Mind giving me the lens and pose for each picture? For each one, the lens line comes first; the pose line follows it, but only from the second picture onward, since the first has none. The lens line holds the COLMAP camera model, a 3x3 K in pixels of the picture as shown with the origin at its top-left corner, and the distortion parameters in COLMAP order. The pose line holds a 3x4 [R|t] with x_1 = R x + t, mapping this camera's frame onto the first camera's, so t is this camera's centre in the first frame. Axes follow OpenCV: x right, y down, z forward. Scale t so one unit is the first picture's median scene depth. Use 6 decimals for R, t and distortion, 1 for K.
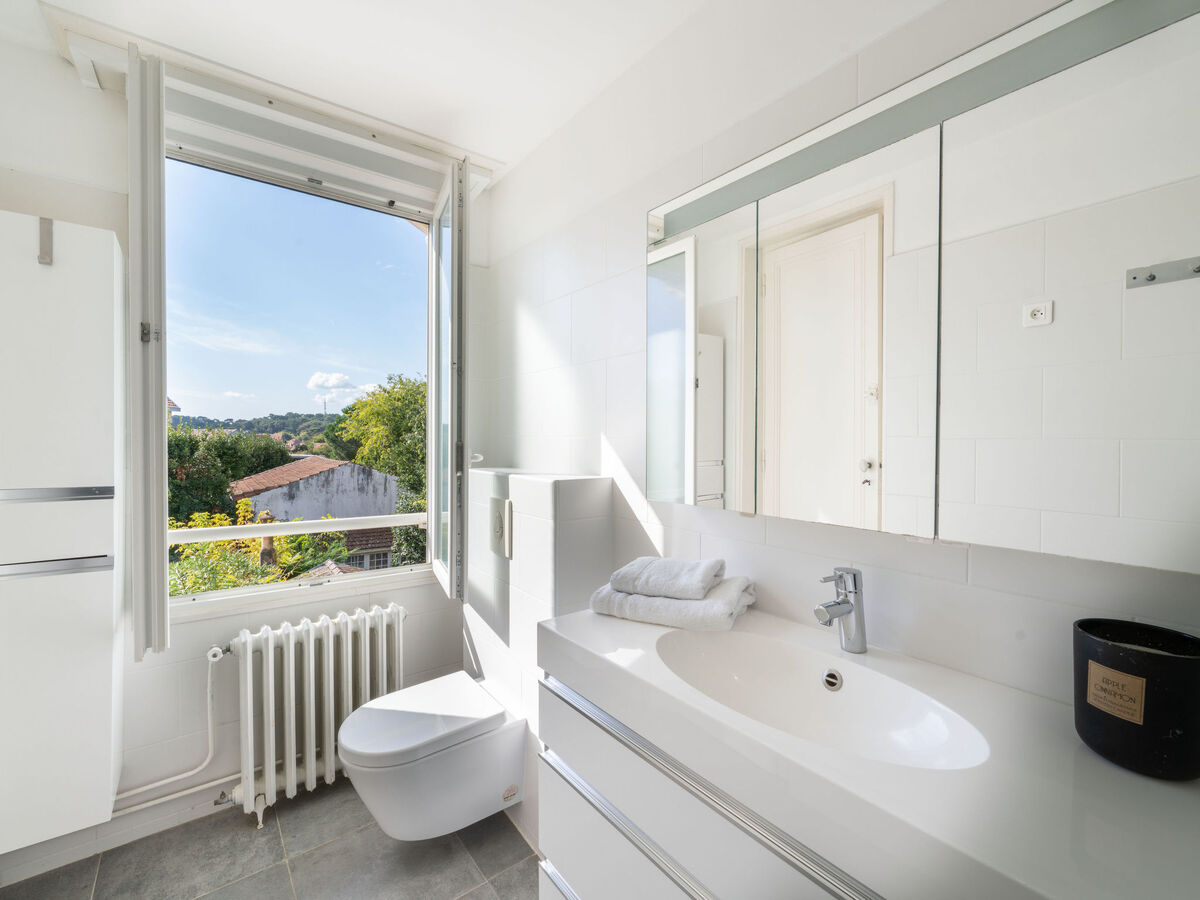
lens RADIAL K [[530.3, 0, 599.9], [0, 530.3, 446.5], [0, 0, 1]] dist [0.001921, 0.000052]
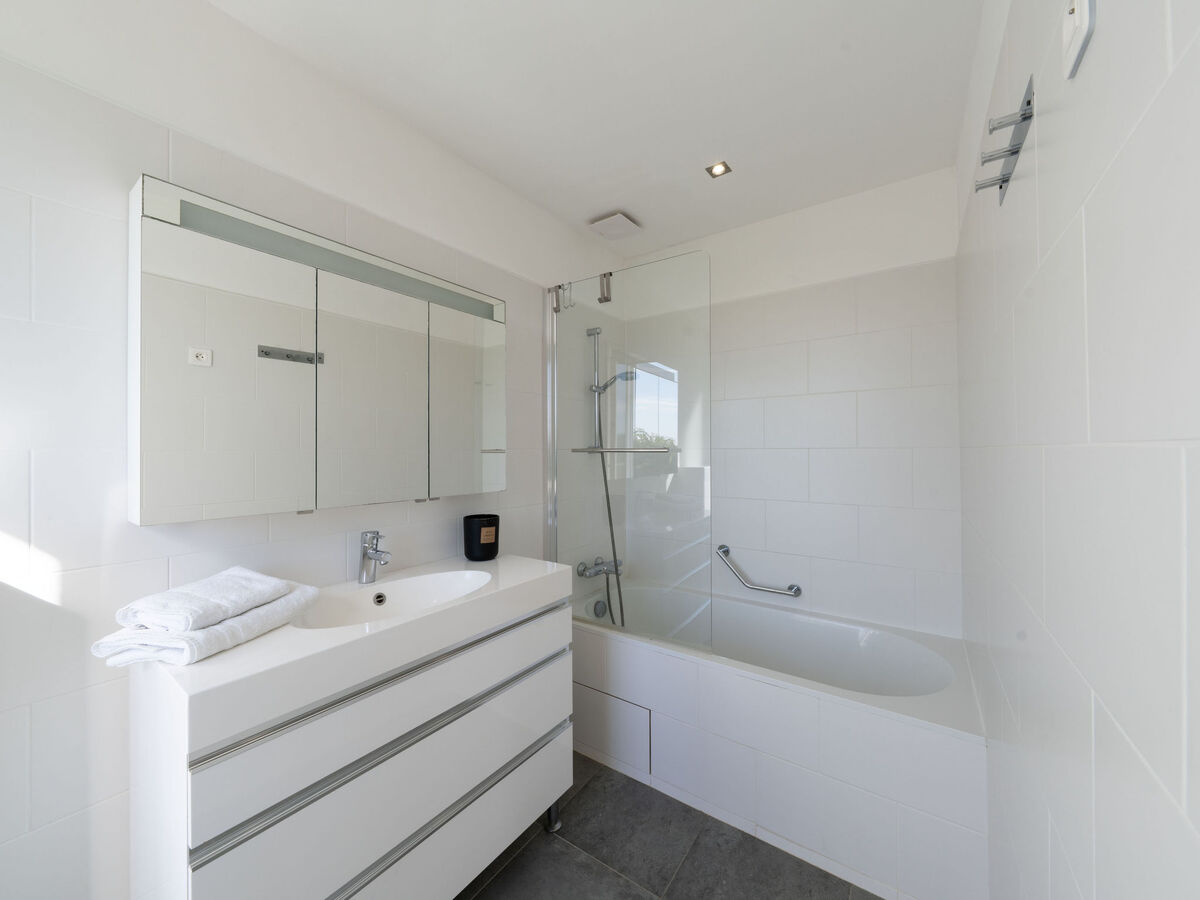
lens RADIAL K [[450.7, 0, 599.8], [0, 450.7, 449.5], [0, 0, 1]] dist [-0.003309, -0.000086]
pose [[-0.304476, 0.004420, 0.952510, -0.885268], [0.018431, 0.999829, 0.001252, -0.001636], [-0.952342, 0.017937, -0.304506, 0.639877]]
